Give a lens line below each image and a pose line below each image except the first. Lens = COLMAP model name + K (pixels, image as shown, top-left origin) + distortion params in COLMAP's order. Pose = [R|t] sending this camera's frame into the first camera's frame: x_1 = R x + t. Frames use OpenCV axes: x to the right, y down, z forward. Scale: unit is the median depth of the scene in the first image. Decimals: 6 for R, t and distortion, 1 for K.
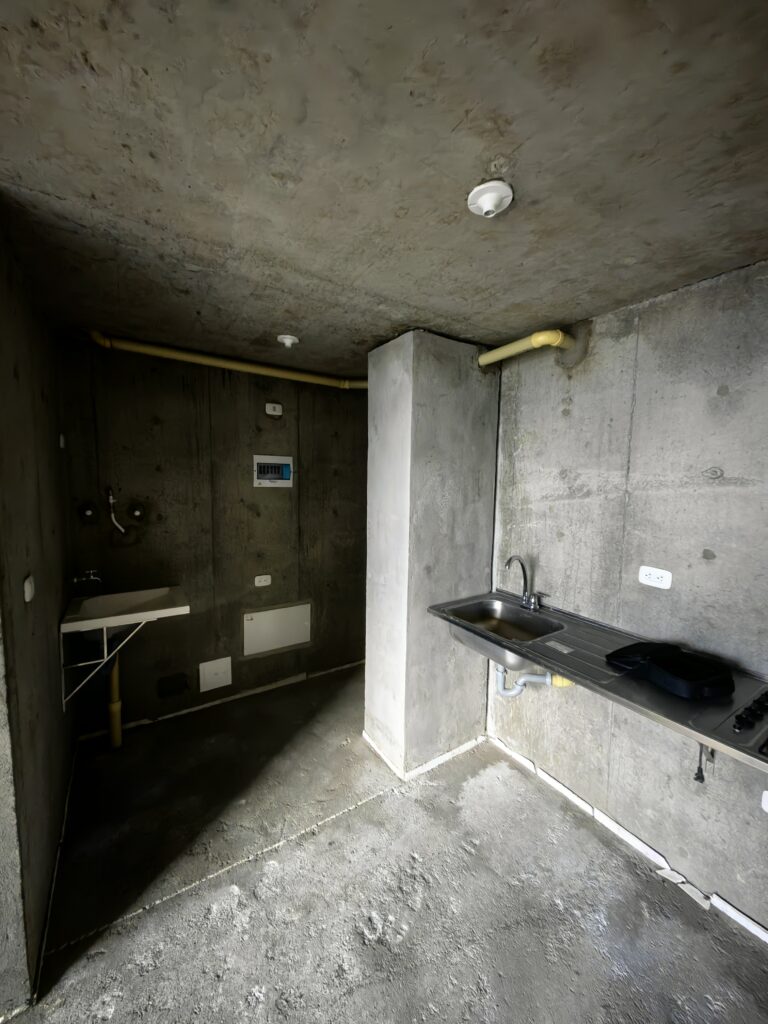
lens RADIAL K [[401.9, 0, 378.4], [0, 401.9, 513.4], [0, 0, 1]] dist [0.016634, -0.000912]
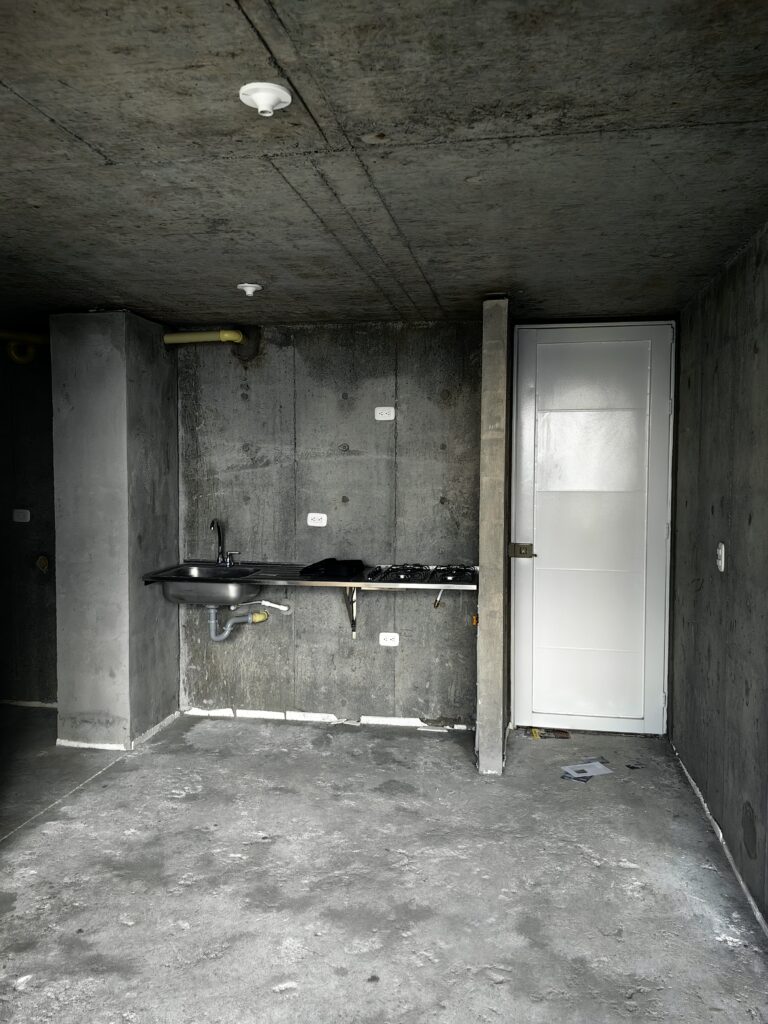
lens RADIAL K [[808.0, 0, 384.4], [0, 808.0, 512.1], [0, 0, 1]] dist [0.009527, 0.000144]
pose [[0.681925, -0.047597, 0.729872, -1.024787], [0.065730, 0.997831, 0.003659, 0.111832], [-0.728463, 0.045479, 0.683574, -0.932689]]
